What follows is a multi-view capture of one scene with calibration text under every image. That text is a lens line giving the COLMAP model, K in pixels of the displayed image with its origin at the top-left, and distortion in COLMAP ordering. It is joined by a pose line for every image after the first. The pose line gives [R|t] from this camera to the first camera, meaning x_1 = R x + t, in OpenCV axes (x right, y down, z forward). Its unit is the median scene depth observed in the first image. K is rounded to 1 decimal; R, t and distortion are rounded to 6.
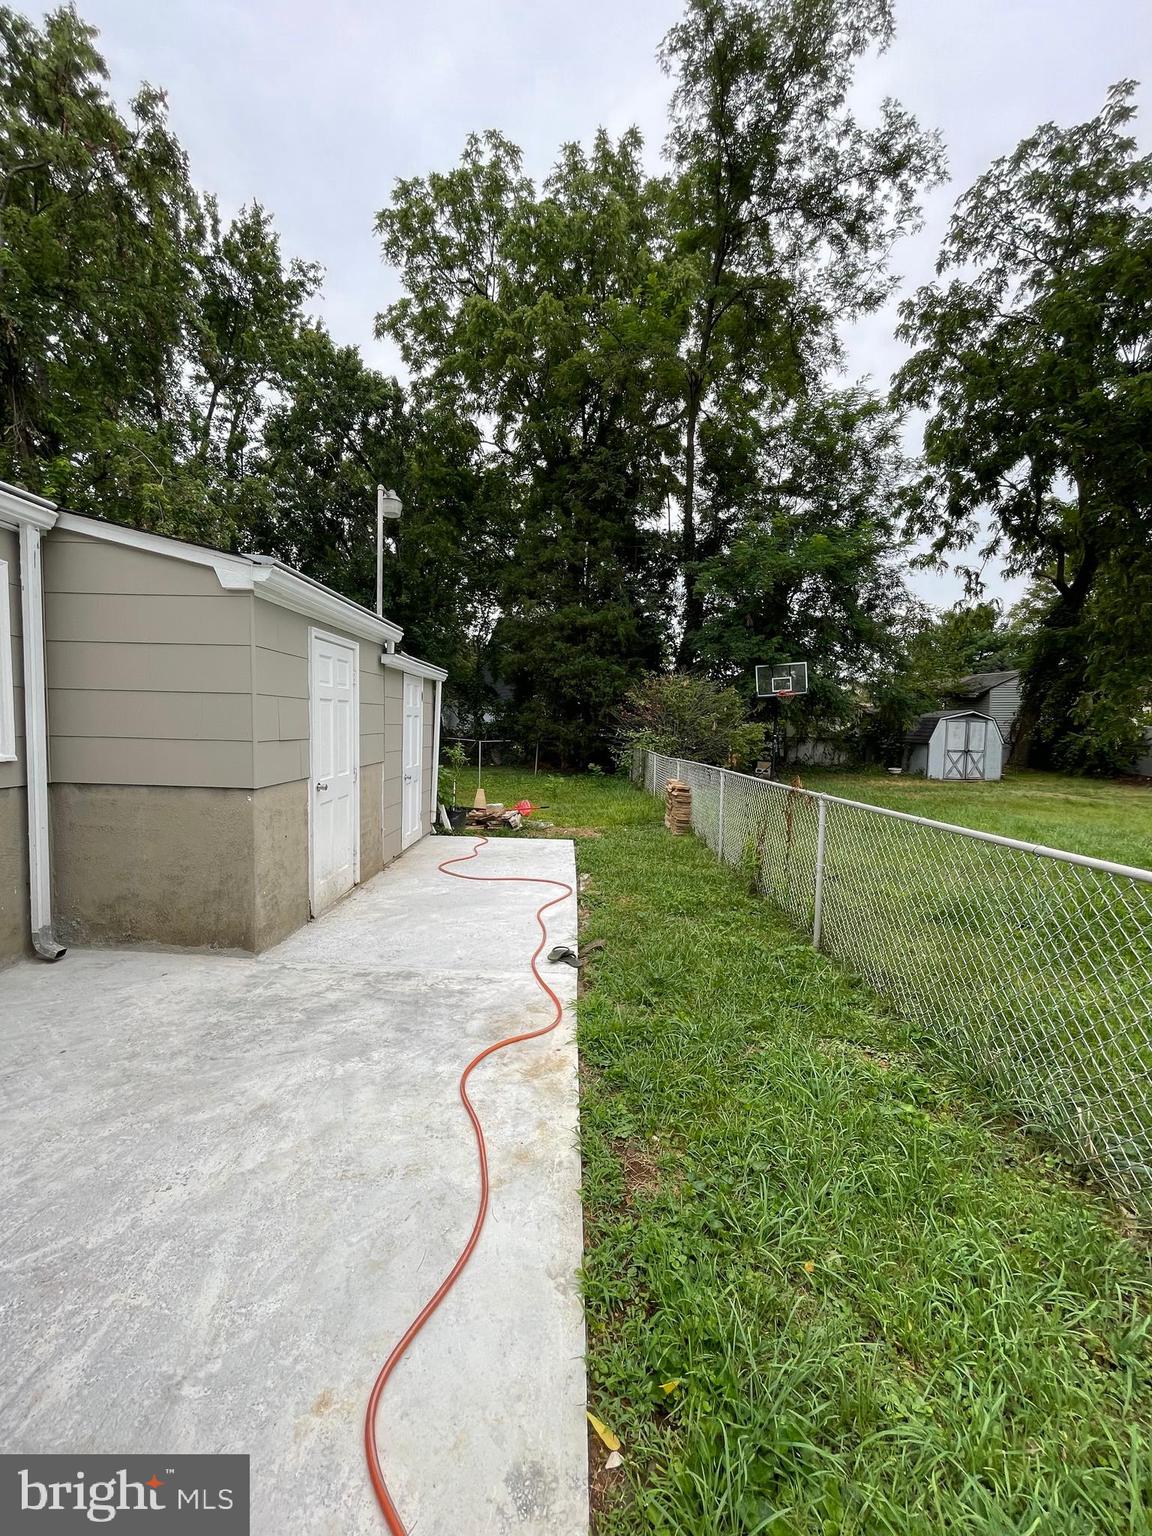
lens RADIAL K [[623.3, 0, 574.0], [0, 623.3, 767.5], [0, 0, 1]] dist [0.000310, -0.000005]
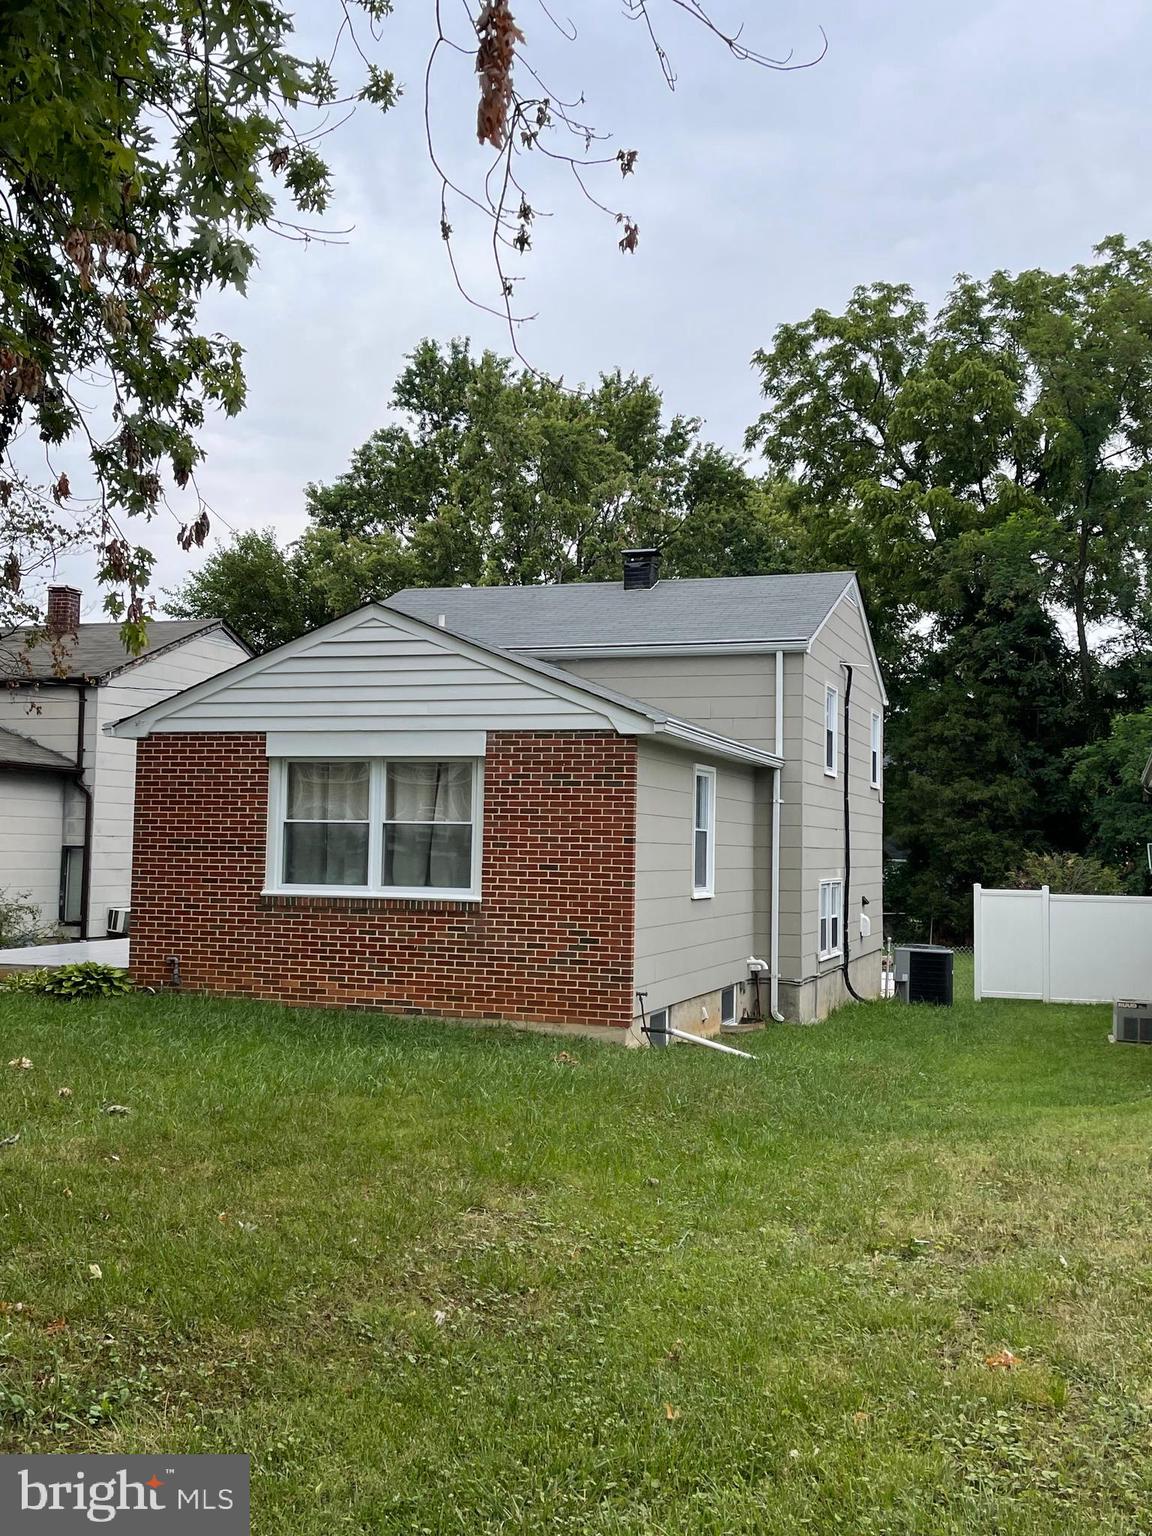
lens RADIAL K [[1559.2, 0, 576.0], [0, 1559.2, 768.0], [0, 0, 1]] dist [0.102534, -0.015584]
pose [[0.948232, -0.025198, -0.316577, 0.168900], [-0.013929, 0.992588, -0.120726, 0.029681], [0.317273, 0.118886, 0.940853, -1.298826]]
